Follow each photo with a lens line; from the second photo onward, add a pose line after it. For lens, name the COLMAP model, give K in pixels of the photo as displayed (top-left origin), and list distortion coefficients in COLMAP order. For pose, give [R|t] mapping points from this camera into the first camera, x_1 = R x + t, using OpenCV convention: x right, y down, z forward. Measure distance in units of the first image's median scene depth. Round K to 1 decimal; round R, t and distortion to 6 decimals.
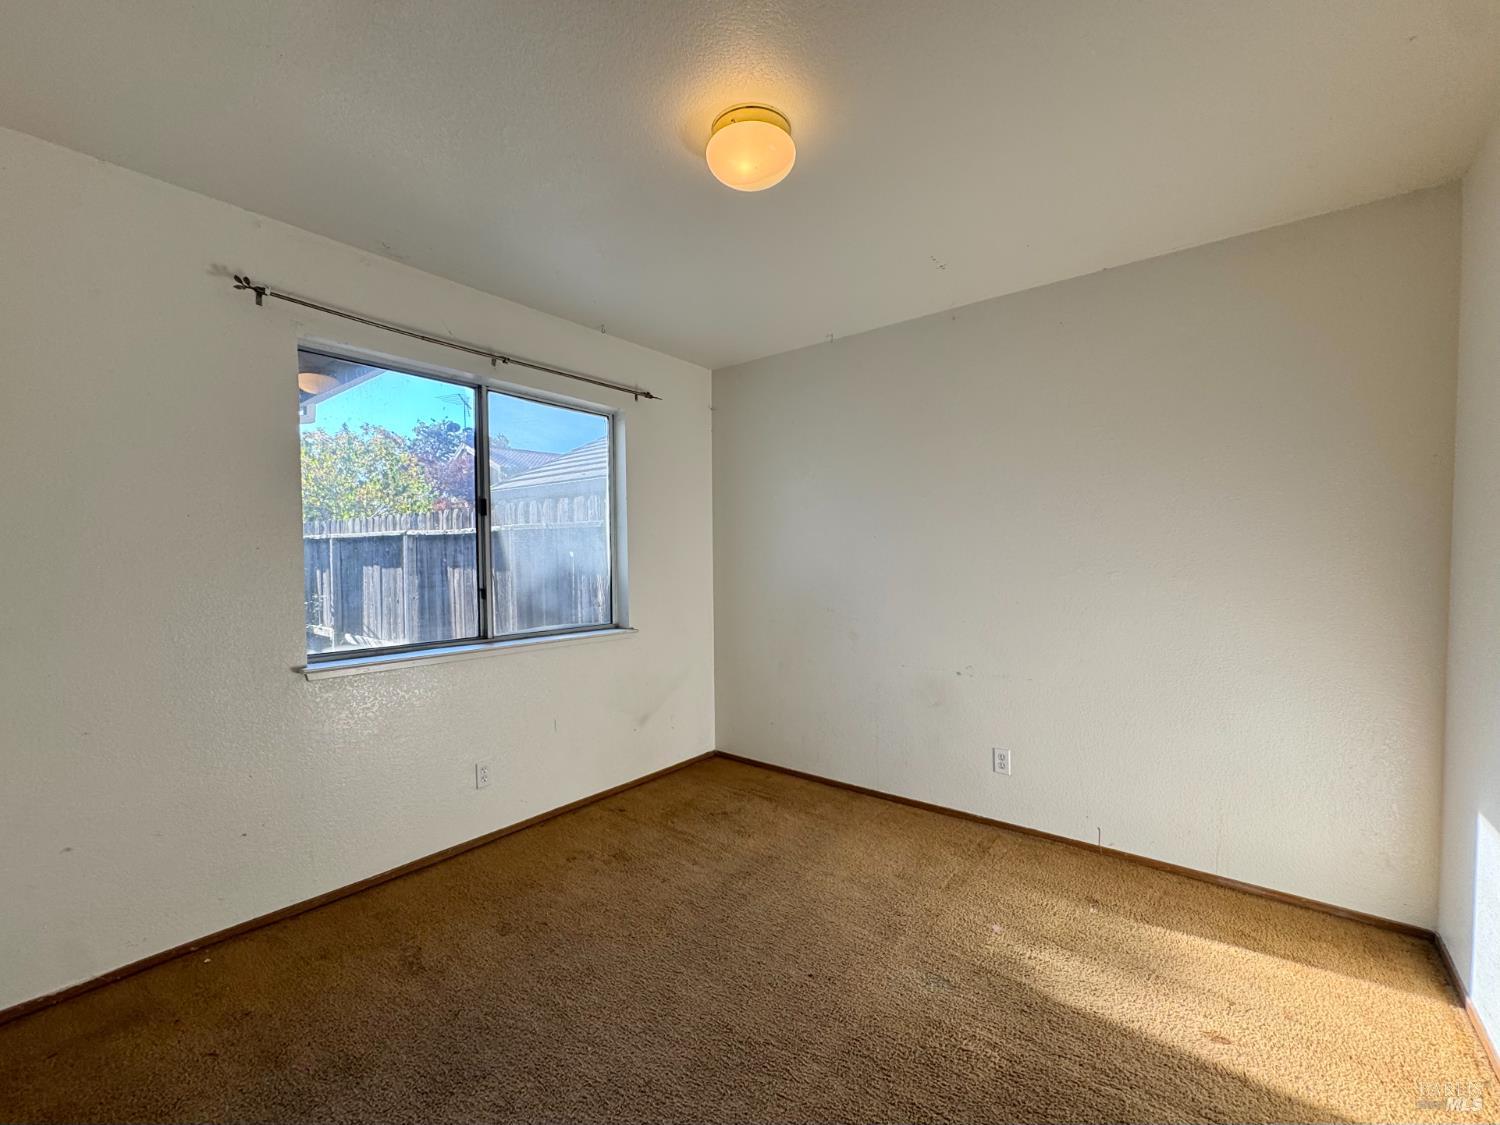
lens RADIAL K [[621.6, 0, 743.5], [0, 621.6, 579.8], [0, 0, 1]] dist [0.000444, 0.000089]
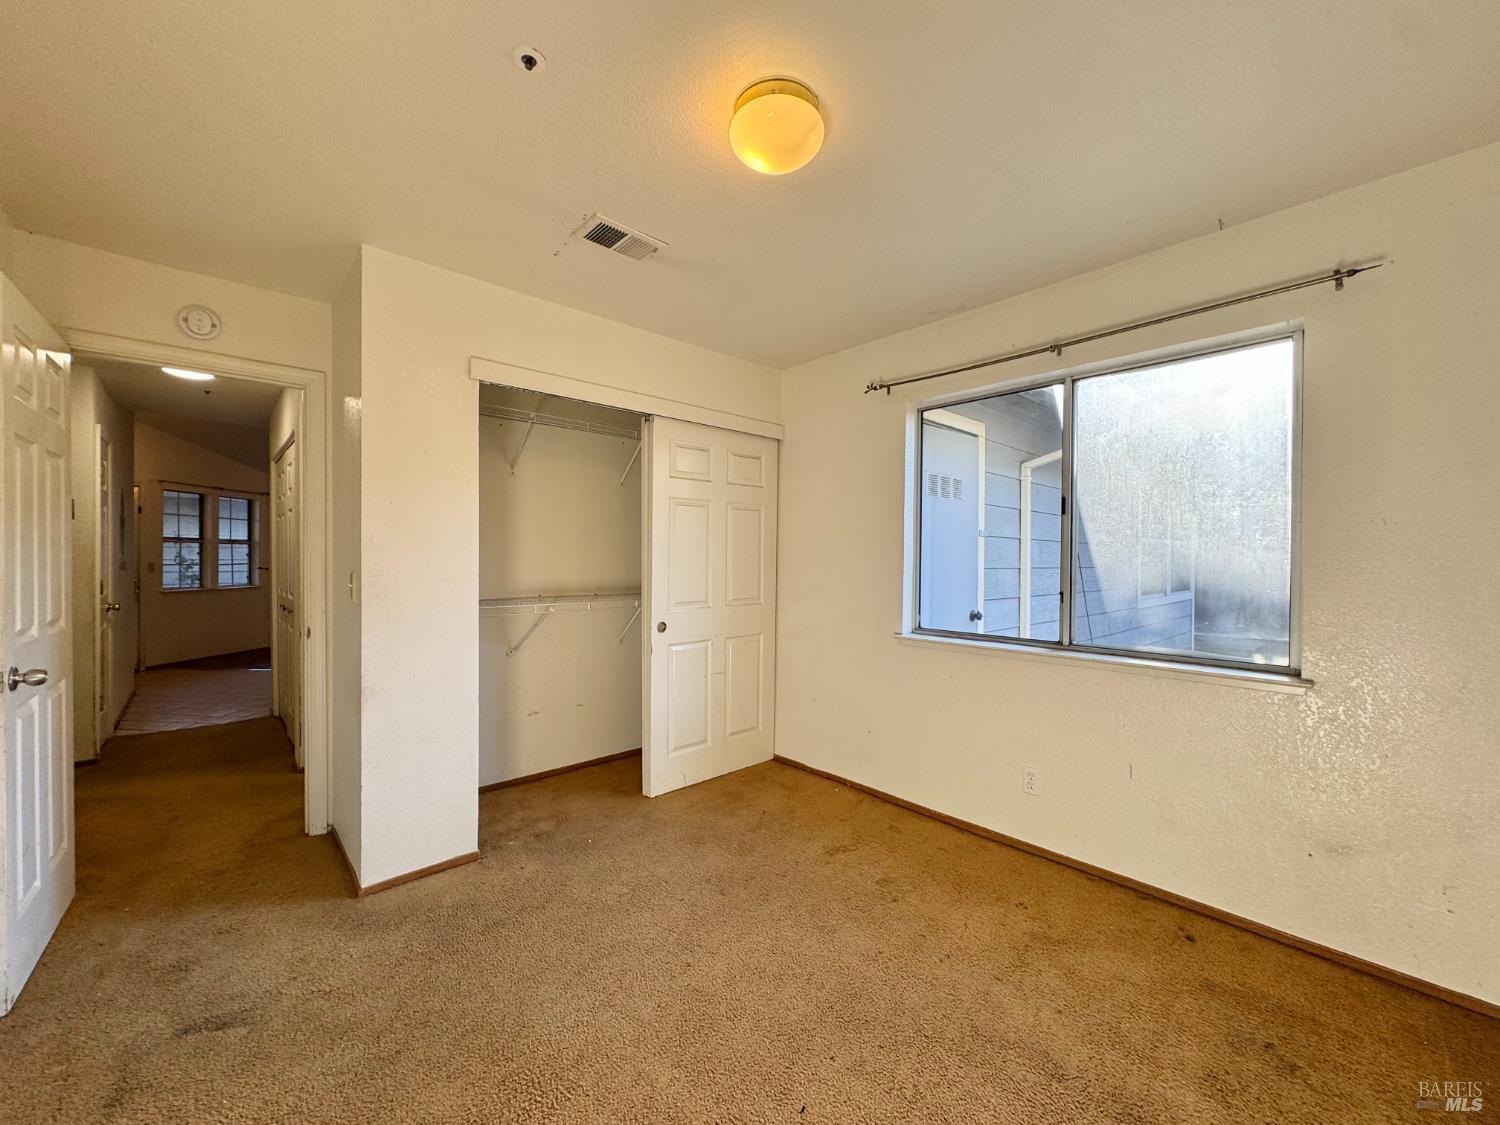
lens RADIAL K [[594.3, 0, 751.5], [0, 594.3, 563.3], [0, 0, 1]] dist [-0.001644, 0.000079]
pose [[-0.151680, 0.012964, -0.988345, 0.659759], [-0.041557, 0.998946, 0.019480, -0.034126], [0.987556, 0.044027, -0.150982, 0.808264]]
